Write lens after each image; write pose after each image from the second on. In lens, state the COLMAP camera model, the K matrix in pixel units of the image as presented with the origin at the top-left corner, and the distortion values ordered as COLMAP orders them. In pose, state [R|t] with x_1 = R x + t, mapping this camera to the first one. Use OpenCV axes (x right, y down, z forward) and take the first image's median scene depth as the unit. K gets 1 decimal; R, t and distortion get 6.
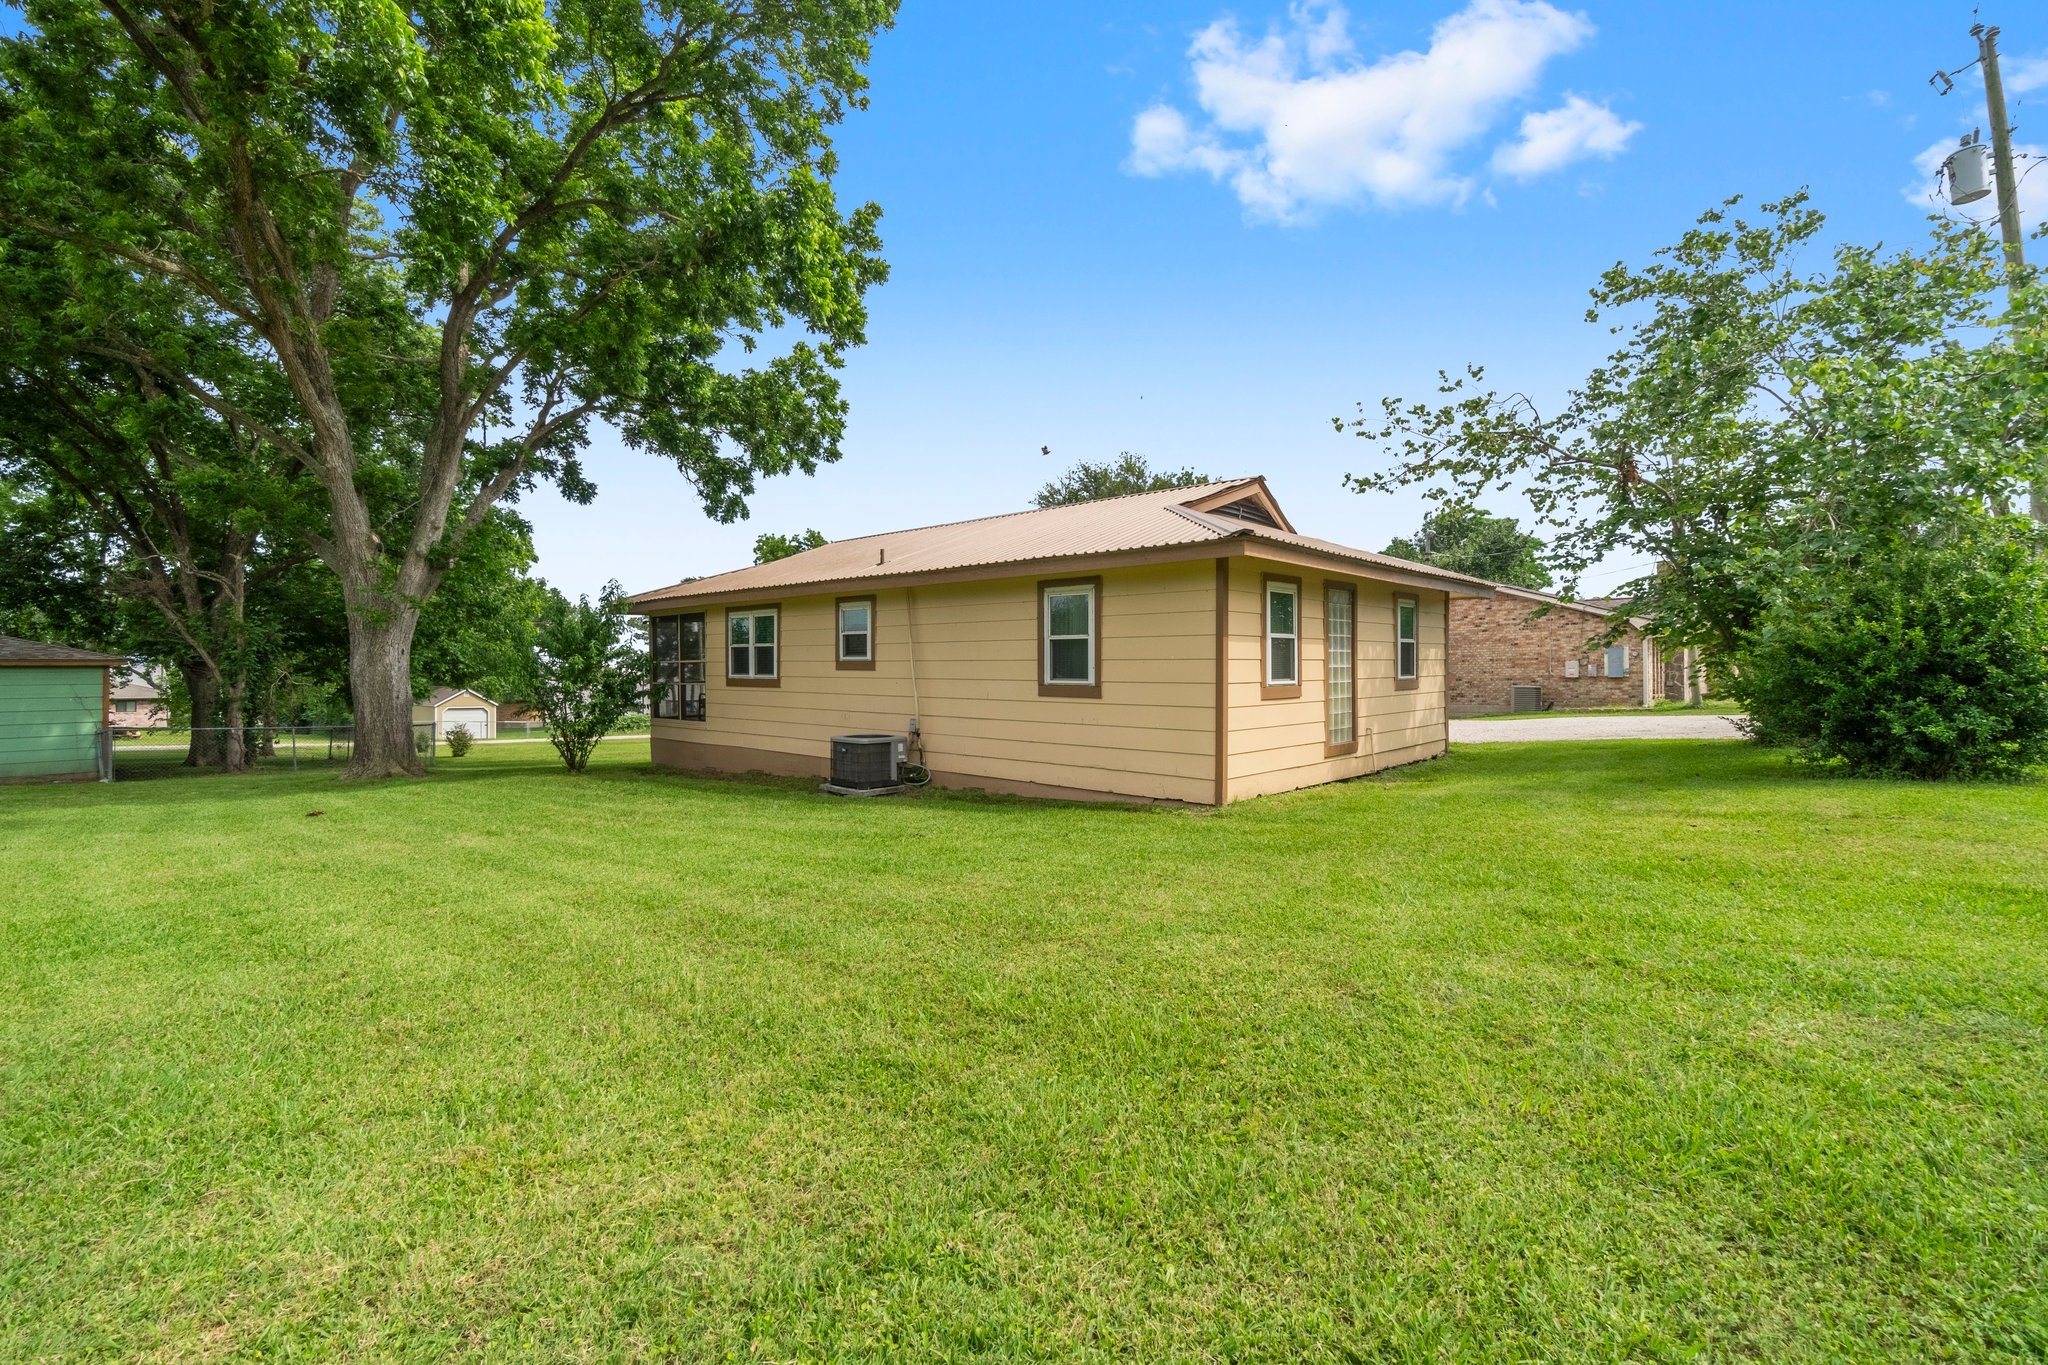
lens RADIAL K [[891.8, 0, 1006.6], [0, 891.8, 672.5], [0, 0, 1]] dist [-0.002528, -0.000141]
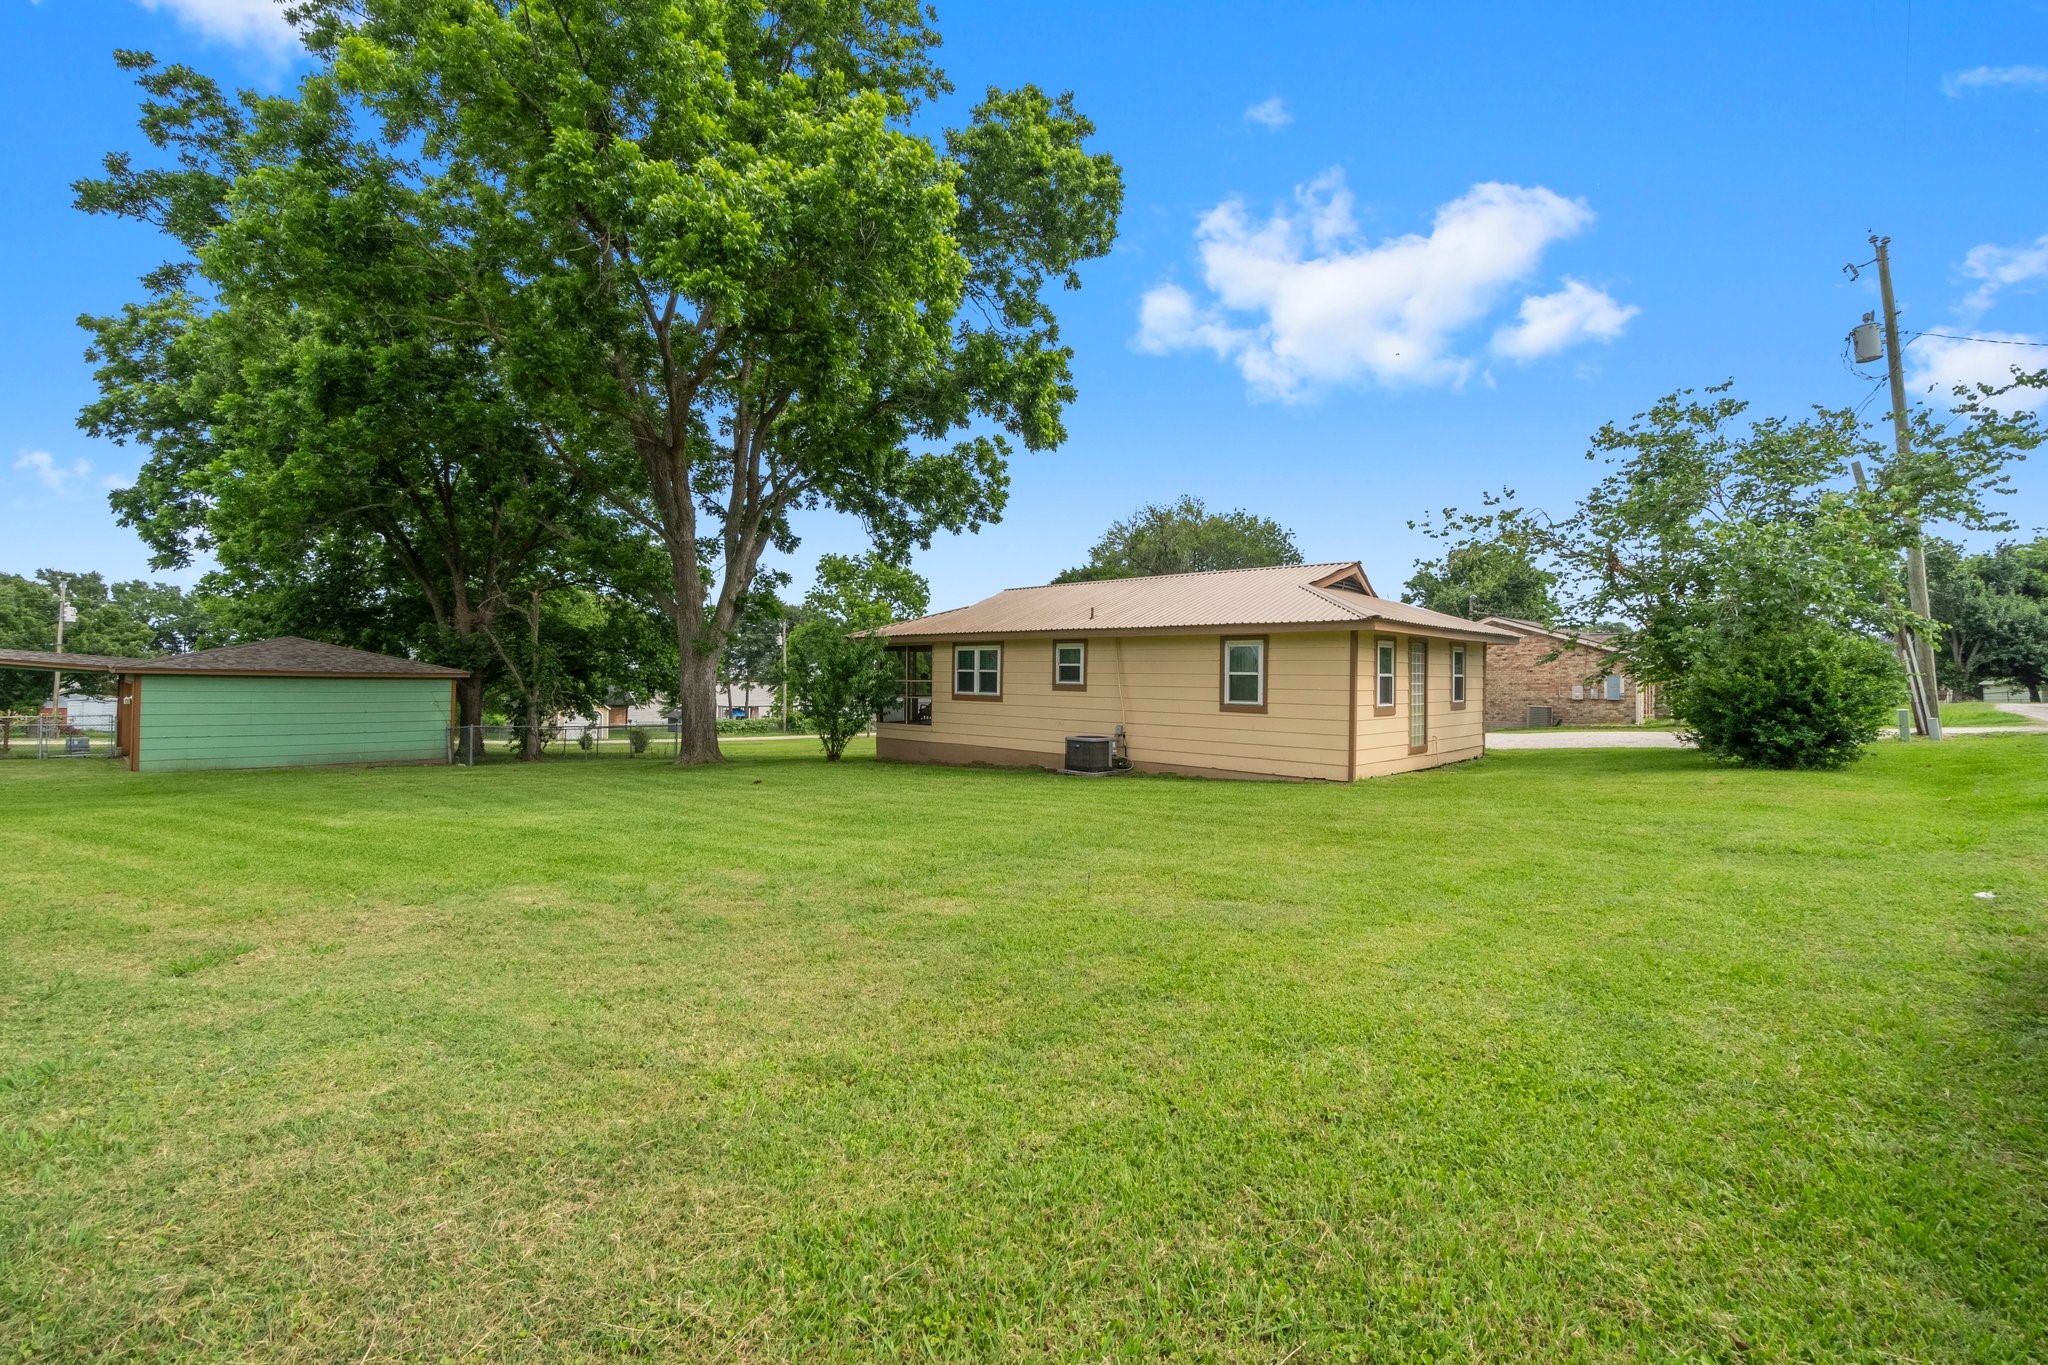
lens RADIAL K [[879.6, 0, 1010.2], [0, 879.6, 675.0], [0, 0, 1]] dist [-0.000495, -0.000211]
pose [[0.999855, 0.013112, -0.010832, -0.268764], [-0.013203, 0.999878, -0.008369, -0.016209], [0.010721, 0.008511, 0.999906, -0.441678]]
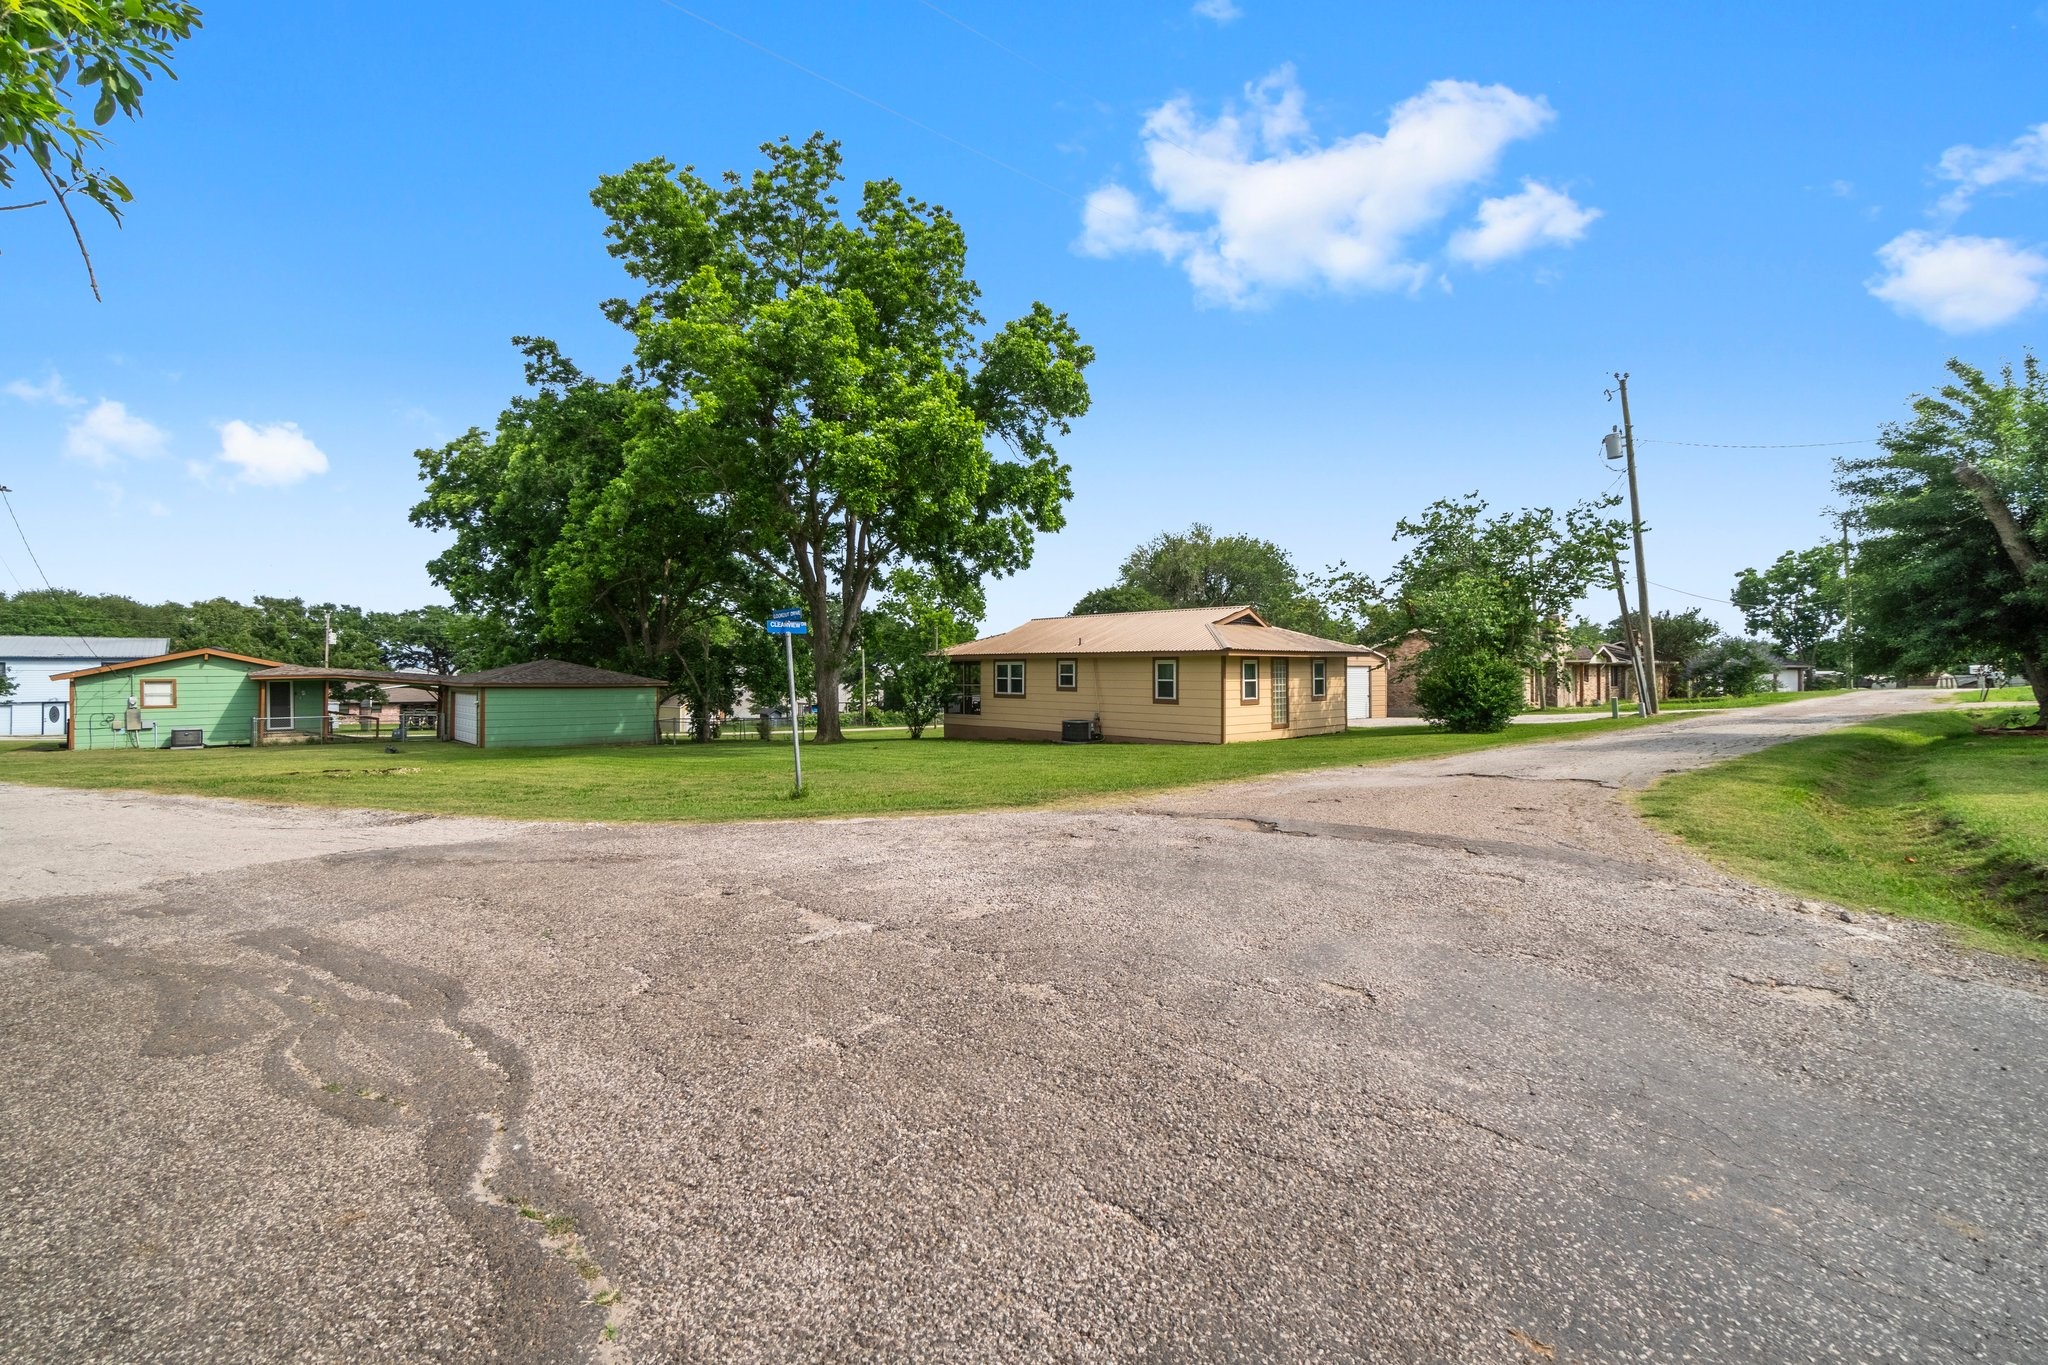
lens RADIAL K [[879.6, 0, 1010.2], [0, 879.6, 675.0], [0, 0, 1]] dist [-0.000495, -0.000211]
pose [[0.996636, 0.000153, -0.081957, -0.140654], [-0.000241, 0.999999, -0.001066, -0.044502], [0.081956, 0.001082, 0.996635, -1.294694]]
